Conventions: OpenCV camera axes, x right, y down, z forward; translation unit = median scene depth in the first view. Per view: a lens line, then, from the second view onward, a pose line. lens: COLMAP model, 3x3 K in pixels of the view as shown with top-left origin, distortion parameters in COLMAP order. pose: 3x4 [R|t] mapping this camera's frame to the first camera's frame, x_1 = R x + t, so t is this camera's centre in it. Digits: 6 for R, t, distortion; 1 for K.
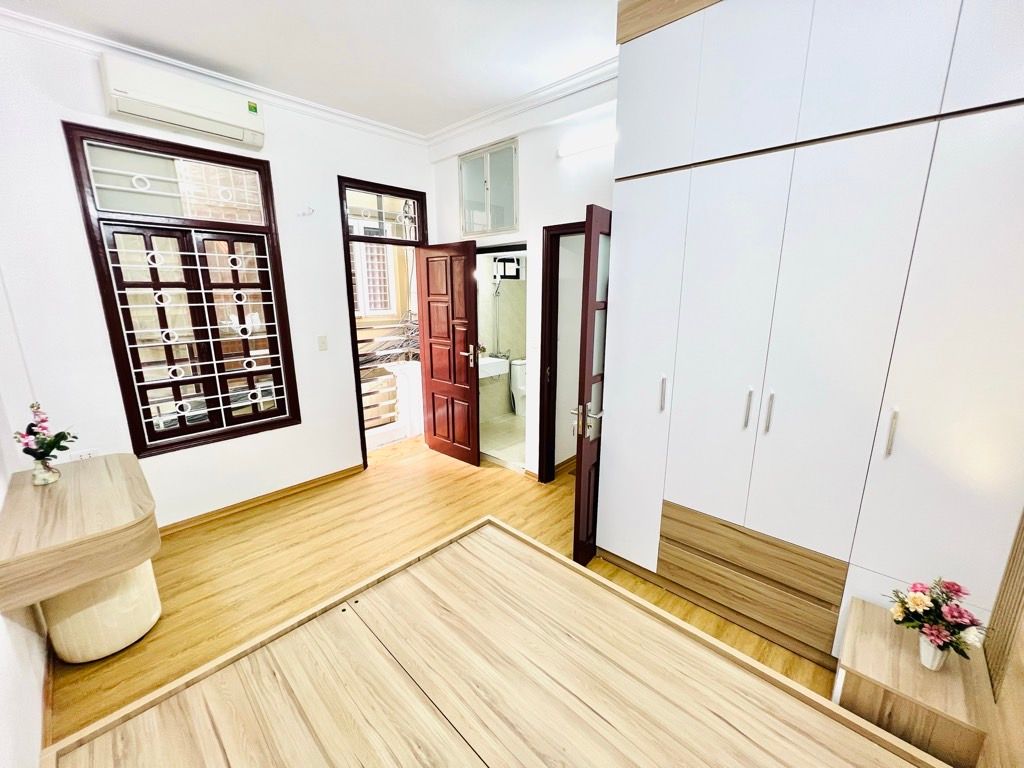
lens RADIAL K [[409.3, 0, 507.5], [0, 409.3, 384.8], [0, 0, 1]] dist [0.000769, -0.000294]
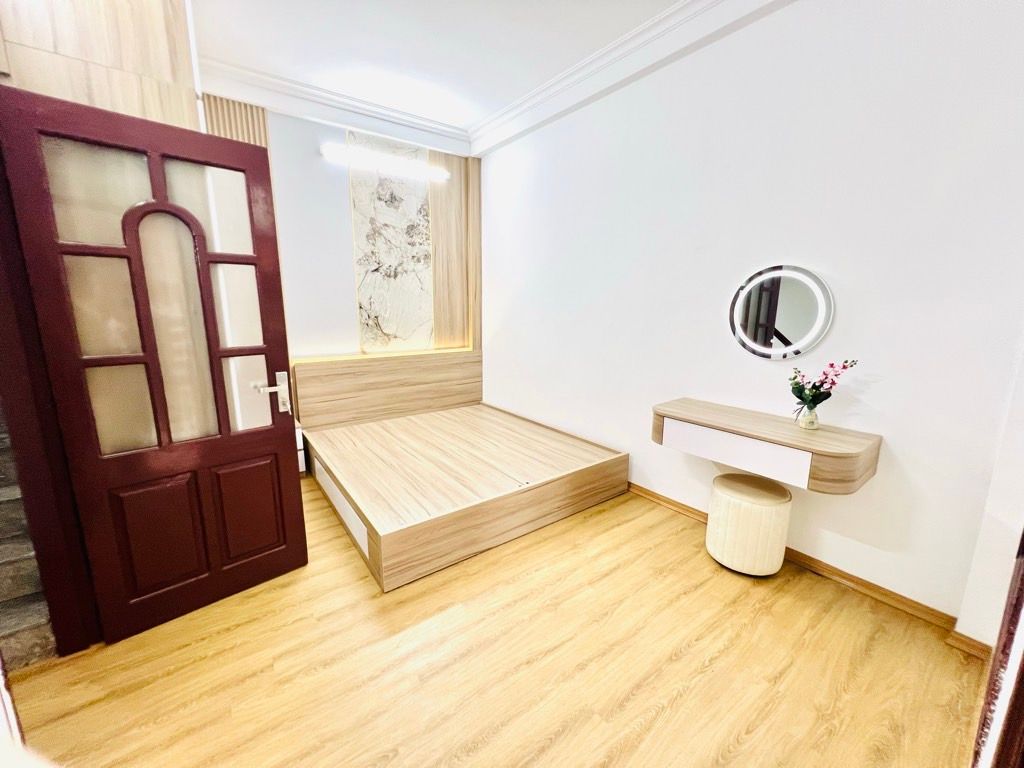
lens RADIAL K [[409.3, 0, 507.4], [0, 409.3, 381.4], [0, 0, 1]] dist [0.000769, -0.000294]
pose [[-0.985360, -0.030785, 0.167686, -0.469003], [0.039730, 0.915020, 0.401448, -0.287273], [-0.165794, 0.402233, -0.900400, 1.798363]]
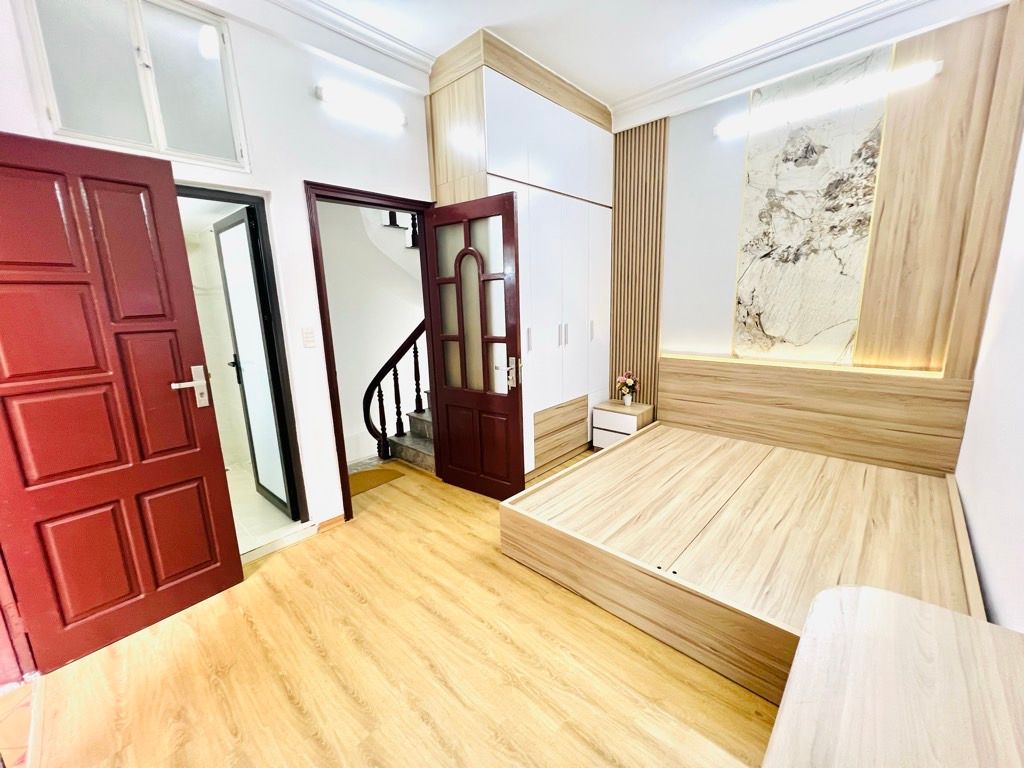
lens RADIAL K [[409.3, 0, 511.9], [0, 409.3, 380.5], [0, 0, 1]] dist [0.000769, -0.000294]
pose [[-0.010463, -0.189652, 0.981796, -1.043341], [0.258993, 0.947830, 0.185851, -0.122359], [-0.965823, 0.256223, 0.039202, 1.017082]]
